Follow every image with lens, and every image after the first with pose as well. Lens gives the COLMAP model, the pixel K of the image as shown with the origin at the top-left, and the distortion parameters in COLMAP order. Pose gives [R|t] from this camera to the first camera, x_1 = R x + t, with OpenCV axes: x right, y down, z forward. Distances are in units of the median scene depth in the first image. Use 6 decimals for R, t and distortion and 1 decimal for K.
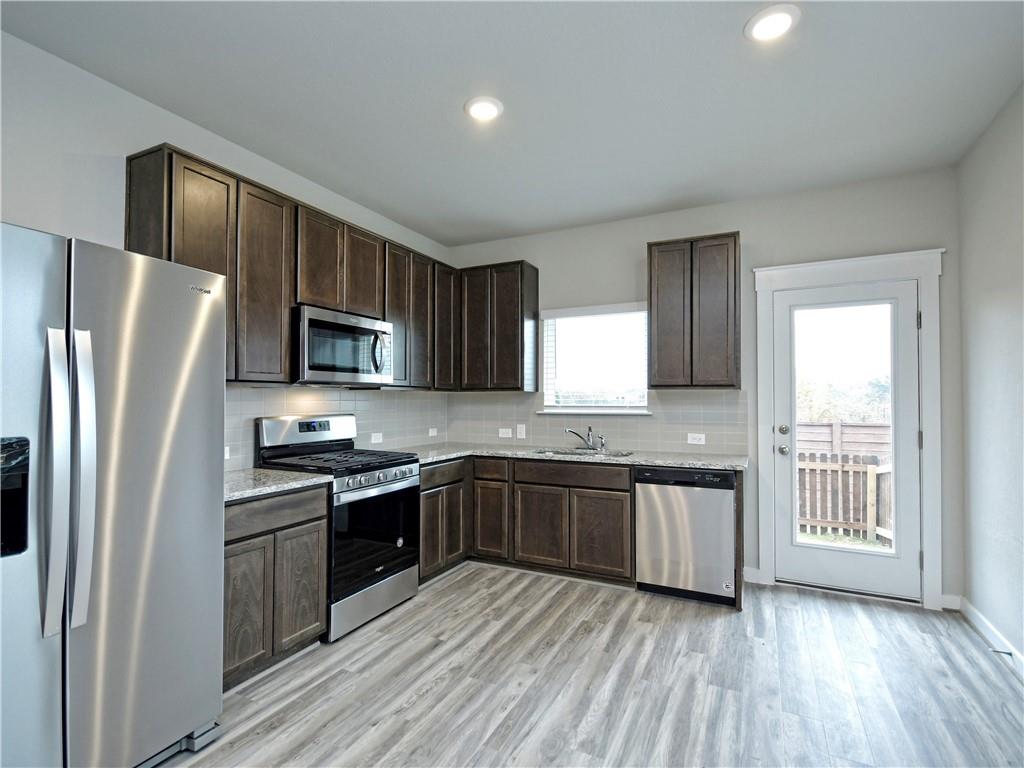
lens RADIAL K [[502.3, 0, 503.1], [0, 502.3, 390.3], [0, 0, 1]] dist [0.001234, -0.003230]
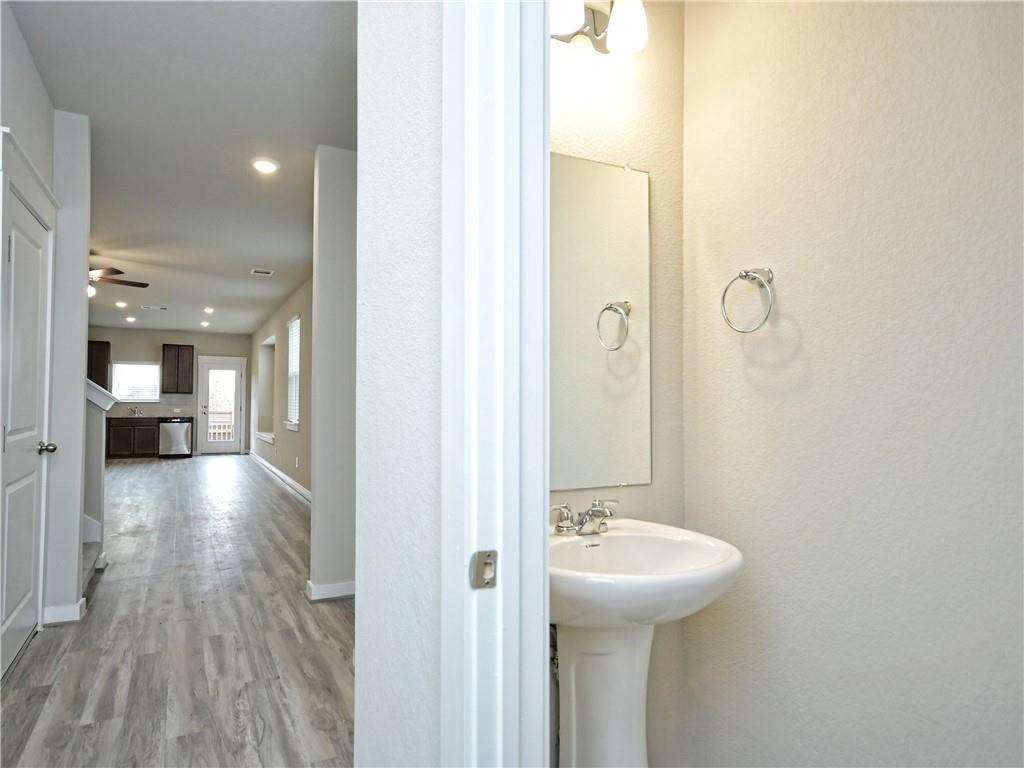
lens RADIAL K [[605.5, 0, 478.6], [0, 605.5, 388.8], [0, 0, 1]] dist [0.001021, 0.001020]
pose [[0.598612, 0.023542, 0.800693, -1.524449], [-0.023891, 0.999648, -0.011530, -0.032869], [-0.800683, -0.012228, 0.598963, -2.762480]]
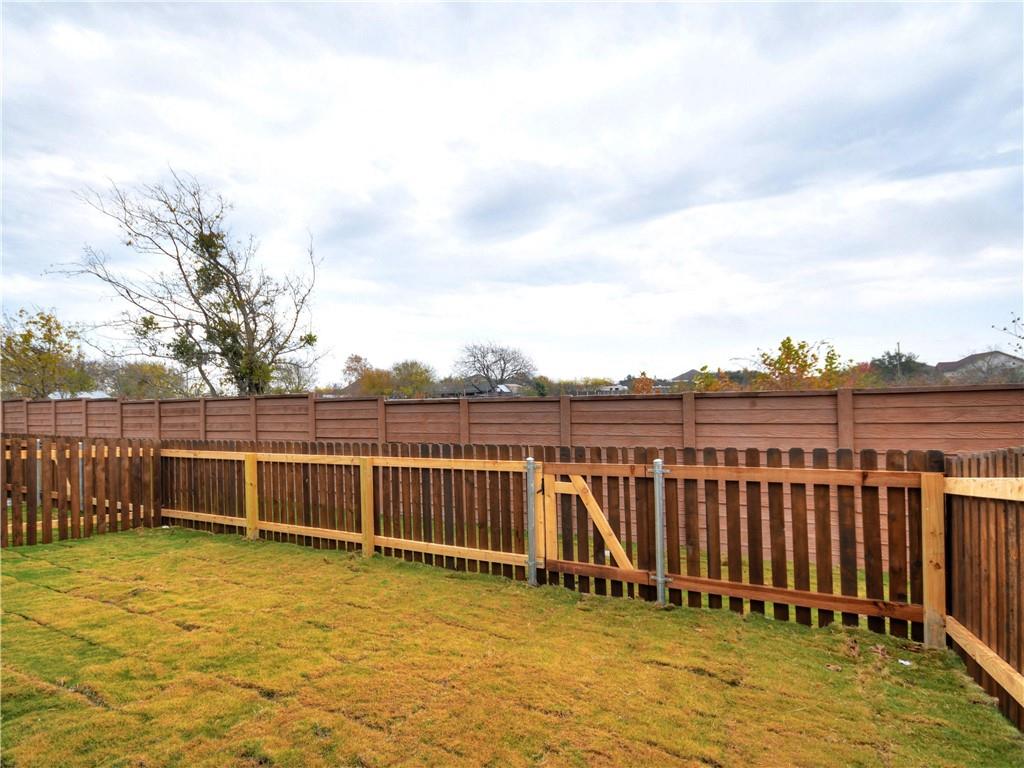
lens RADIAL K [[502.3, 0, 516.6], [0, 502.3, 385.8], [0, 0, 1]] dist [0.001234, -0.003230]
pose [[0.999445, -0.030165, 0.014149, 0.777308], [0.030112, 0.999539, 0.003993, 0.128409], [-0.014263, -0.003564, 0.999892, 1.191580]]
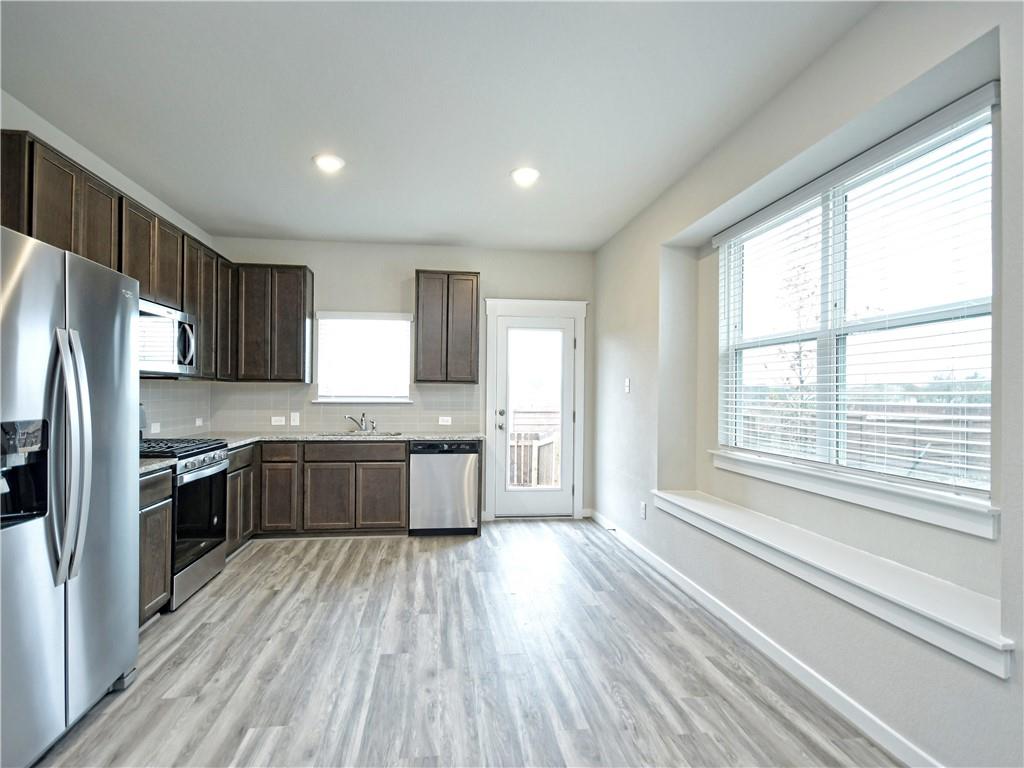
lens RADIAL K [[527.7, 0, 502.0], [0, 527.7, 391.7], [0, 0, 1]] dist [-0.001360, 0.005623]
pose [[0.825379, 0.006334, 0.564544, -0.306143], [-0.018248, 0.999714, 0.015462, -0.004610], [-0.564285, -0.023063, 0.825258, -0.260270]]
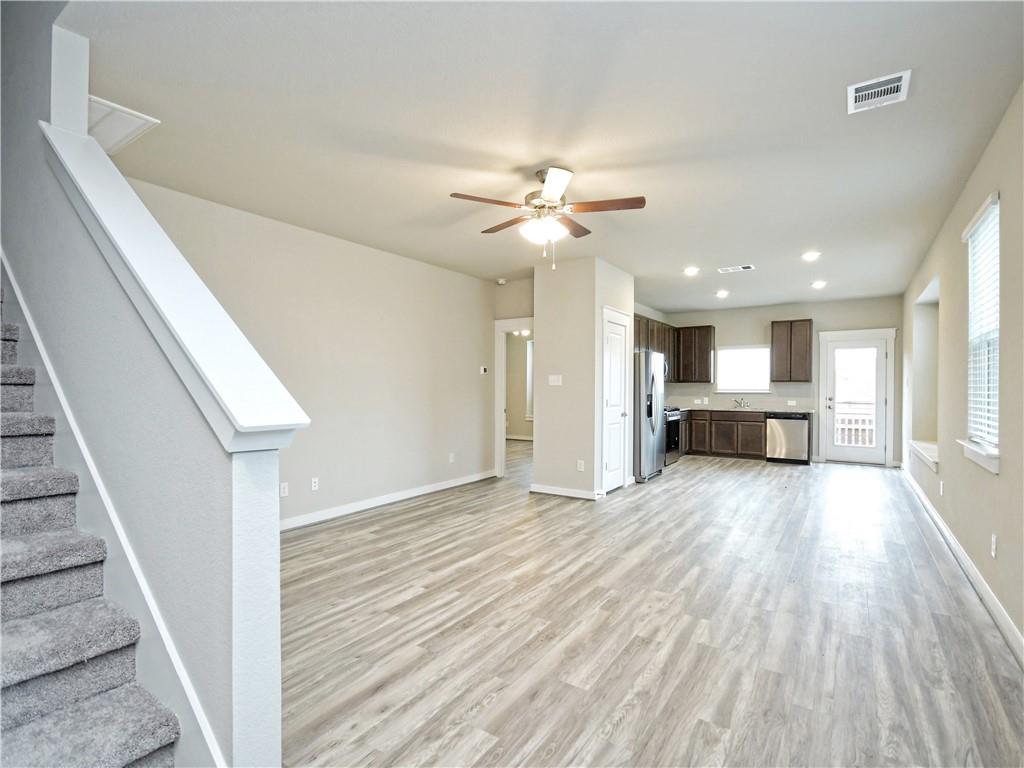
lens RADIAL K [[502.3, 0, 502.3], [0, 502.3, 391.8], [0, 0, 1]] dist [0.001234, -0.003230]
pose [[0.991056, -0.000065, -0.133444, -0.701279], [0.004133, 0.999535, 0.030205, -0.035370], [0.133380, -0.030487, 0.990596, -1.642280]]
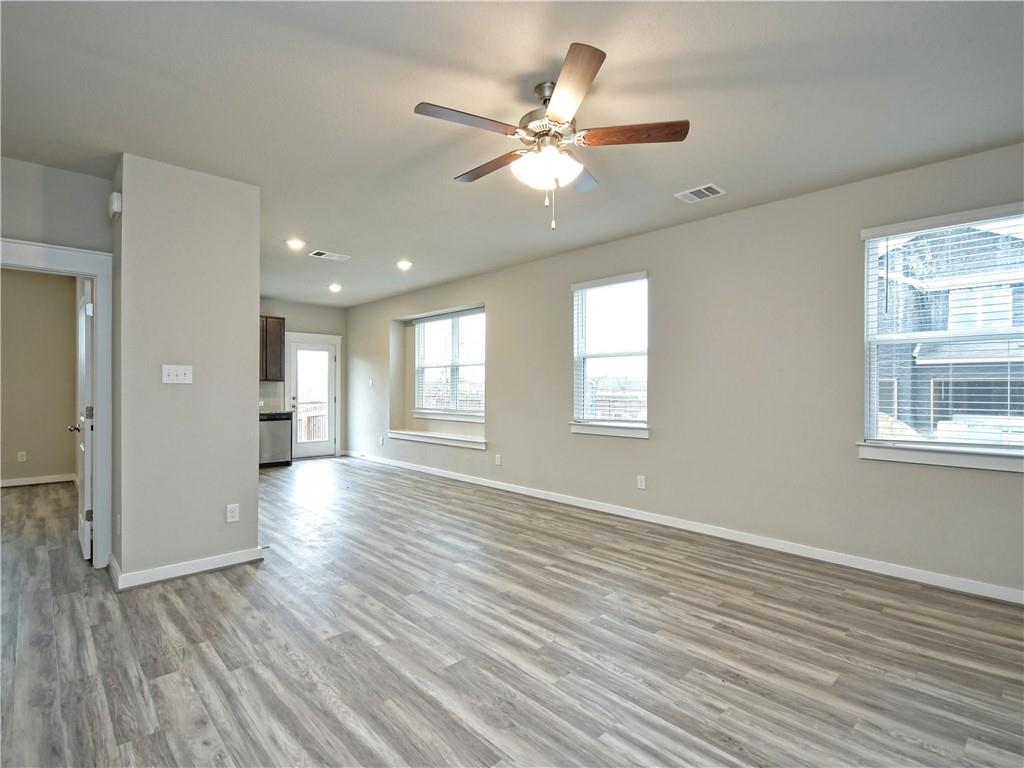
lens RADIAL K [[502.3, 0, 495.5], [0, 502.3, 393.7], [0, 0, 1]] dist [0.001234, -0.003230]
pose [[0.349921, -0.012492, 0.936696, -1.449822], [-0.021853, 0.999530, 0.021493, -0.018468], [-0.936524, -0.027991, 0.349483, -0.821084]]
